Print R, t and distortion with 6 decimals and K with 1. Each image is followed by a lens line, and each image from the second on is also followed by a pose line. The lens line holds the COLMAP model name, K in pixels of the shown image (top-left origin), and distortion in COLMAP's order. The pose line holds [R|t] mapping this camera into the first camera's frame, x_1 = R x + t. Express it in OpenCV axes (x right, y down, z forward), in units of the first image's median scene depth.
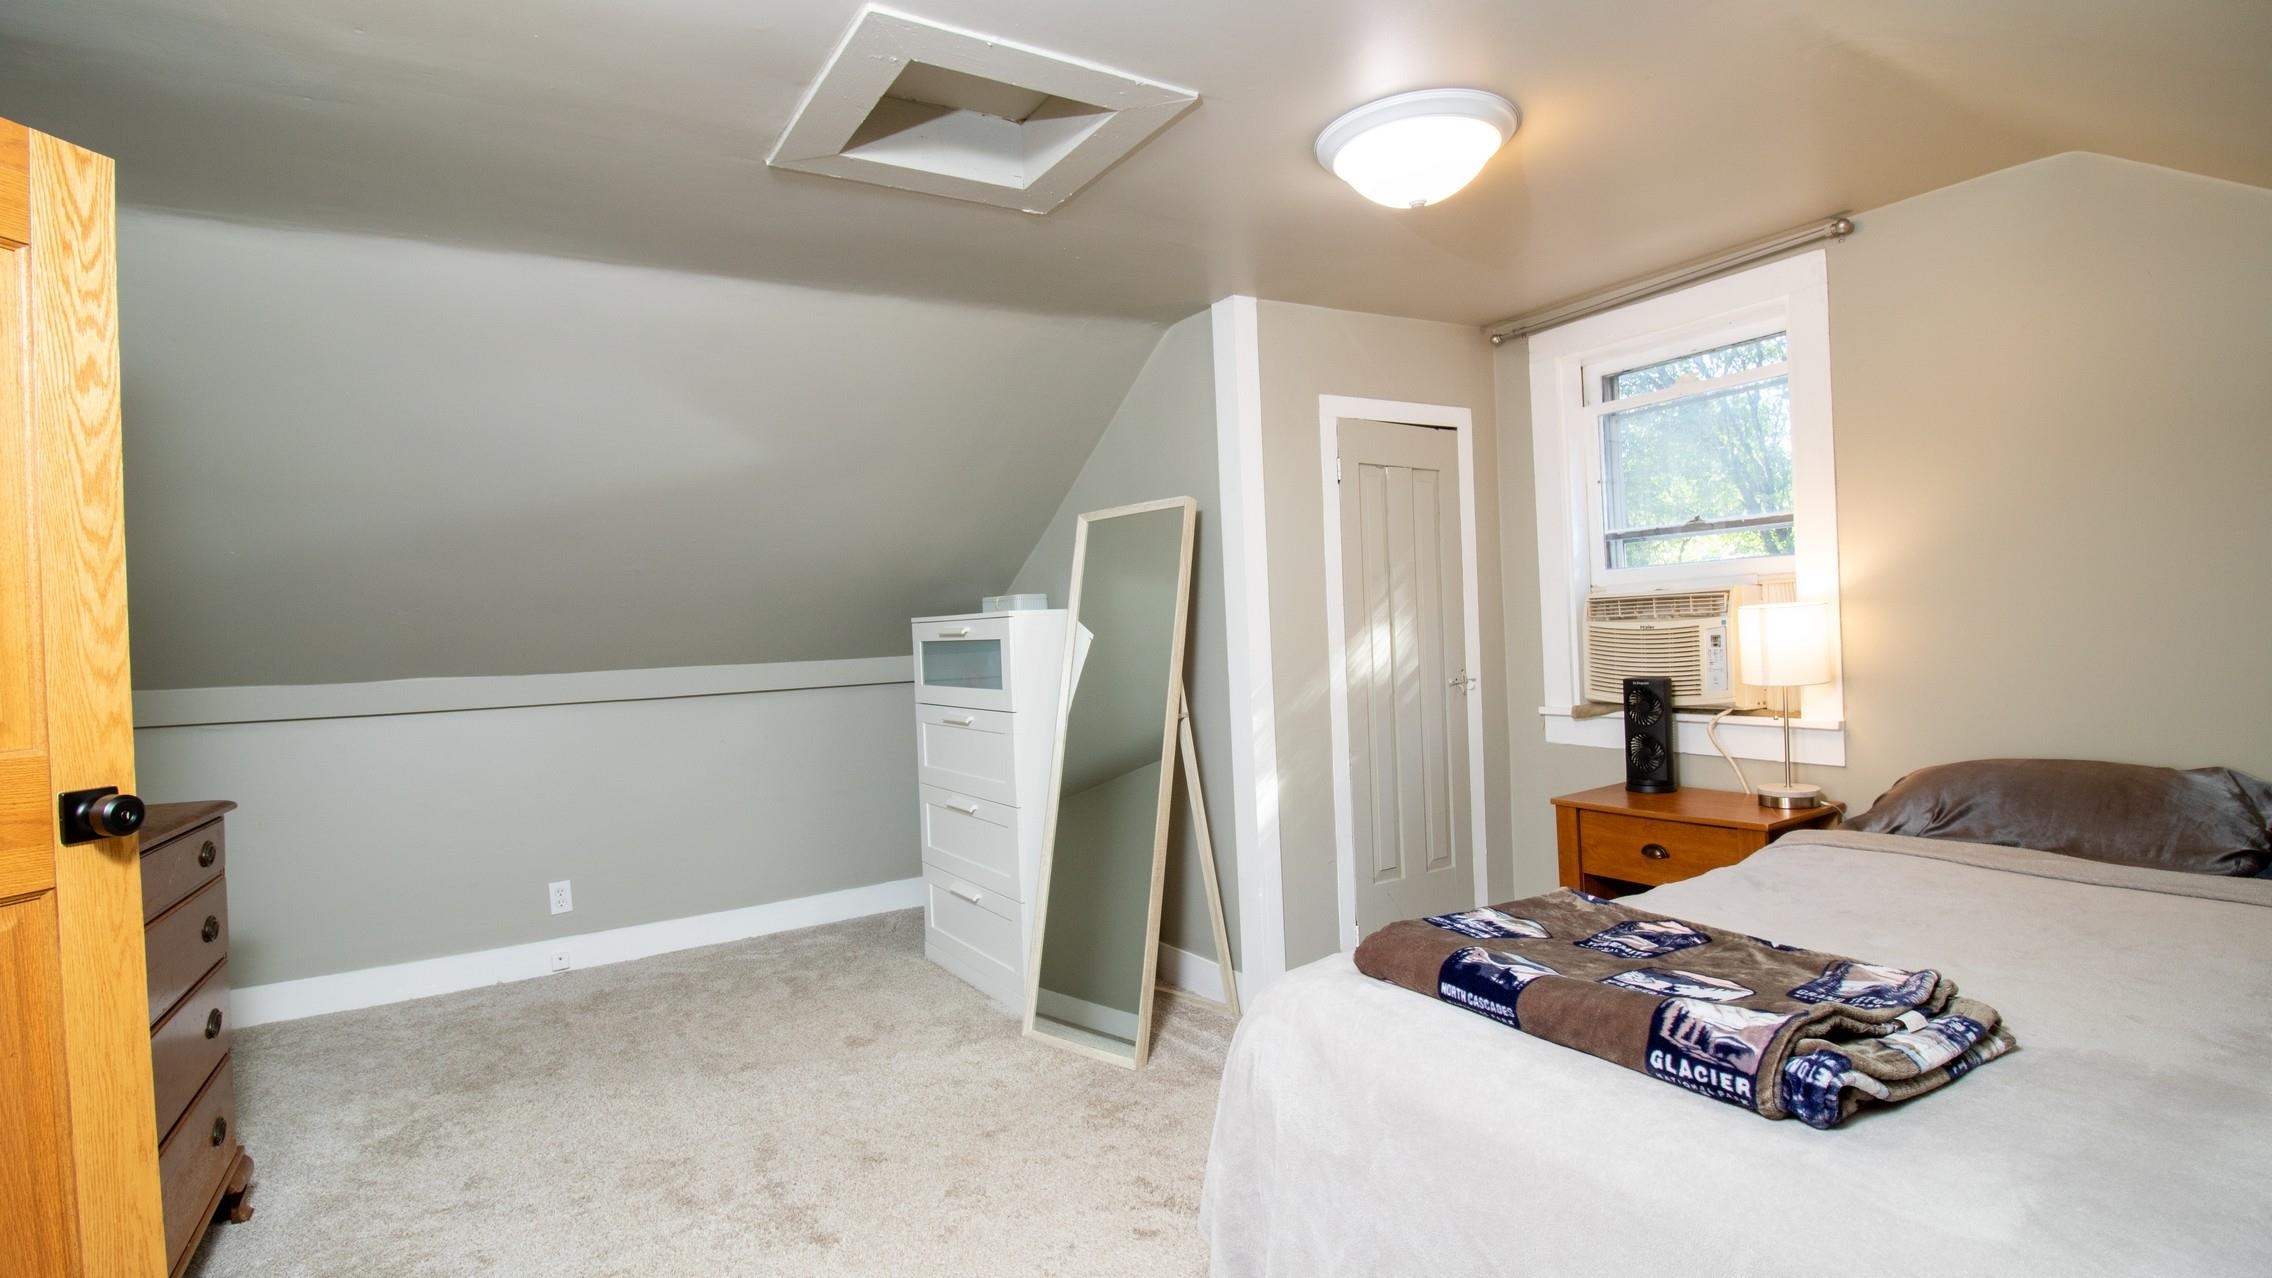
lens RADIAL K [[1056.1, 0, 1146.2], [0, 1056.1, 635.8], [0, 0, 1]] dist [0.002327, 0.000559]
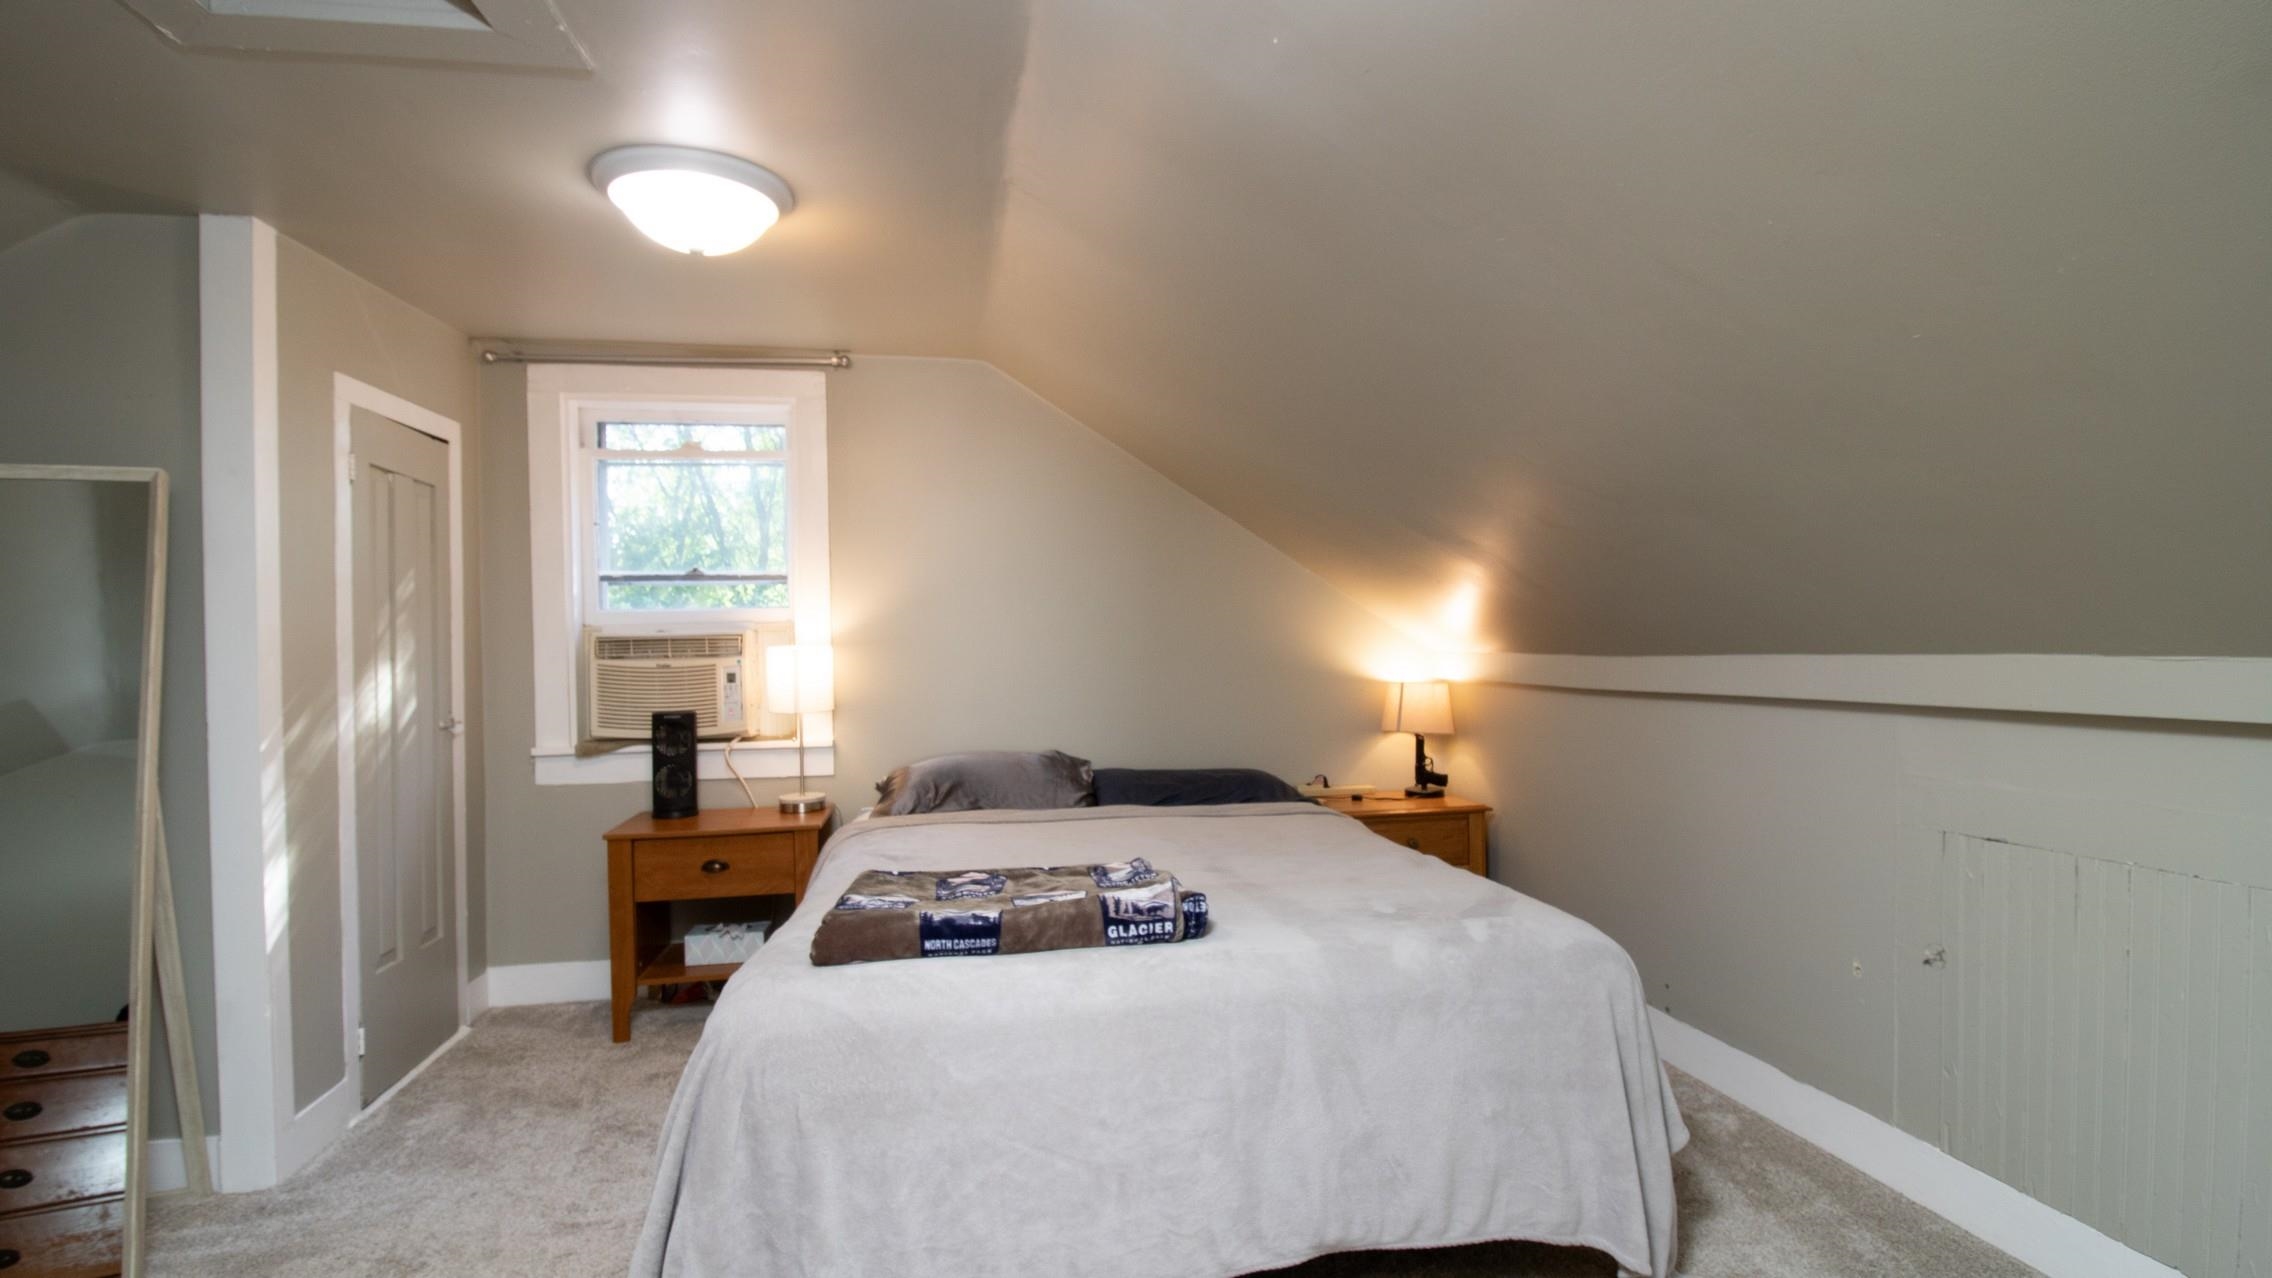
lens RADIAL K [[1056.1, 0, 1153.6], [0, 1056.1, 636.8], [0, 0, 1]] dist [0.002327, 0.000559]
pose [[0.398673, 0.036273, 0.916376, -0.330012], [0.007990, 0.999042, -0.043021, 0.013301], [-0.917058, 0.024473, 0.398001, 0.115290]]
